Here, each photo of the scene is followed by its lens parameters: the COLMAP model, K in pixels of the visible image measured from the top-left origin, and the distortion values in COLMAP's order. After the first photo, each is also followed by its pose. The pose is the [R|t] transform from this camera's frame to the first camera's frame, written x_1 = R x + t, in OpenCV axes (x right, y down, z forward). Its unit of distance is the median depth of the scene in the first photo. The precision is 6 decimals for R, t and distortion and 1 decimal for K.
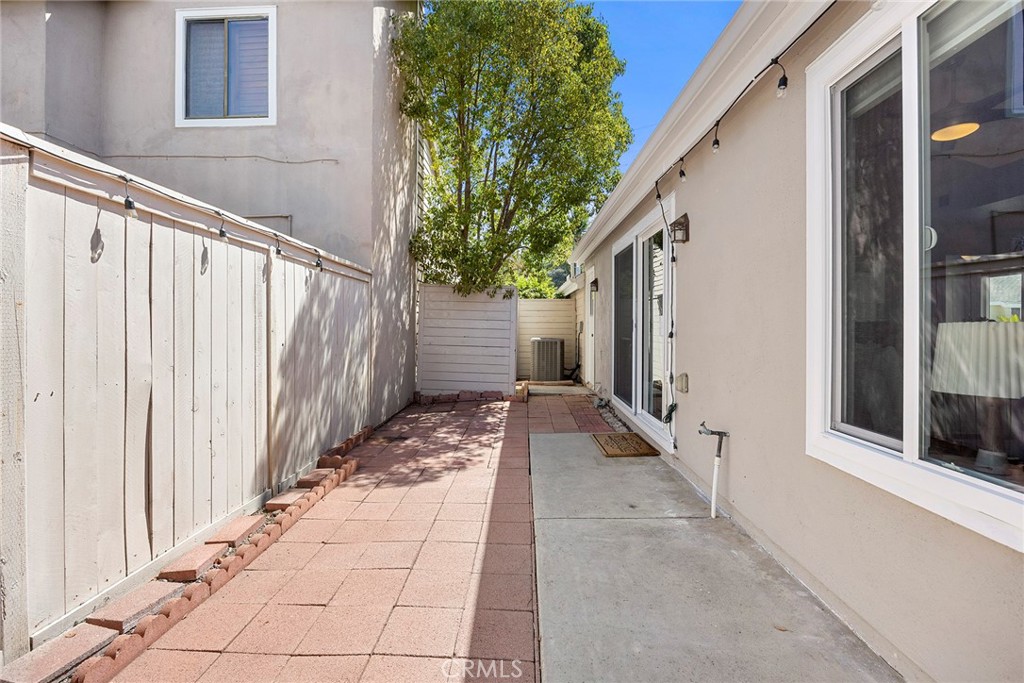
lens RADIAL K [[485.4, 0, 508.5], [0, 485.4, 332.8], [0, 0, 1]] dist [-0.001889, -0.000176]
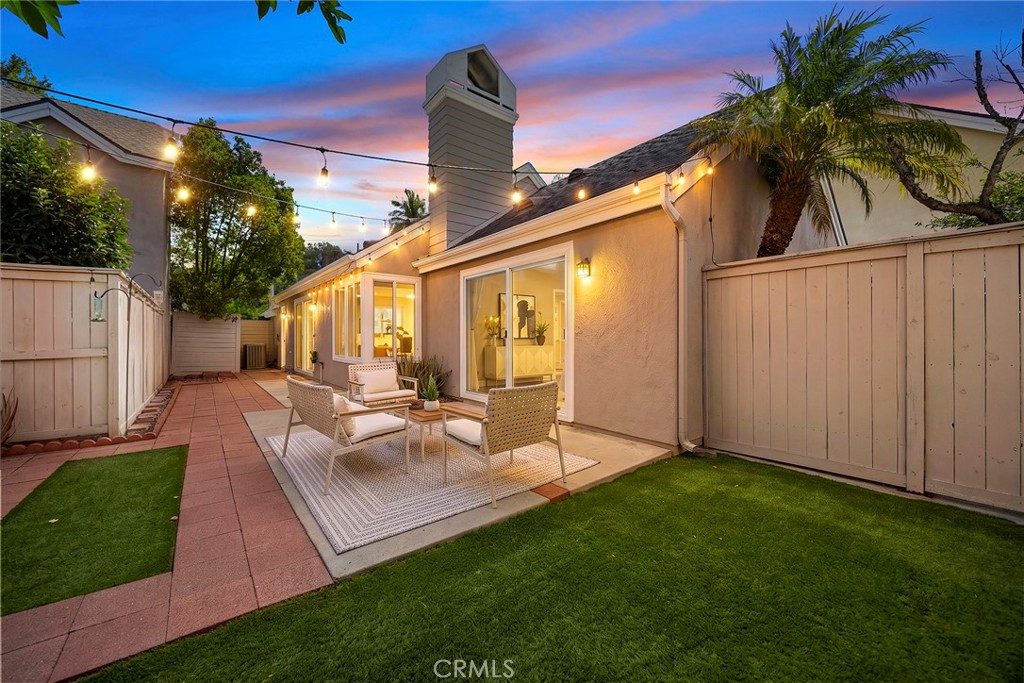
lens RADIAL K [[391.9, 0, 511.7], [0, 391.9, 337.0], [0, 0, 1]] dist [0.009570, 0.000099]
pose [[0.760629, -0.005120, 0.649167, -0.187086], [0.009243, 0.999953, -0.002943, 0.004000], [-0.649121, 0.008239, 0.760640, -0.943122]]
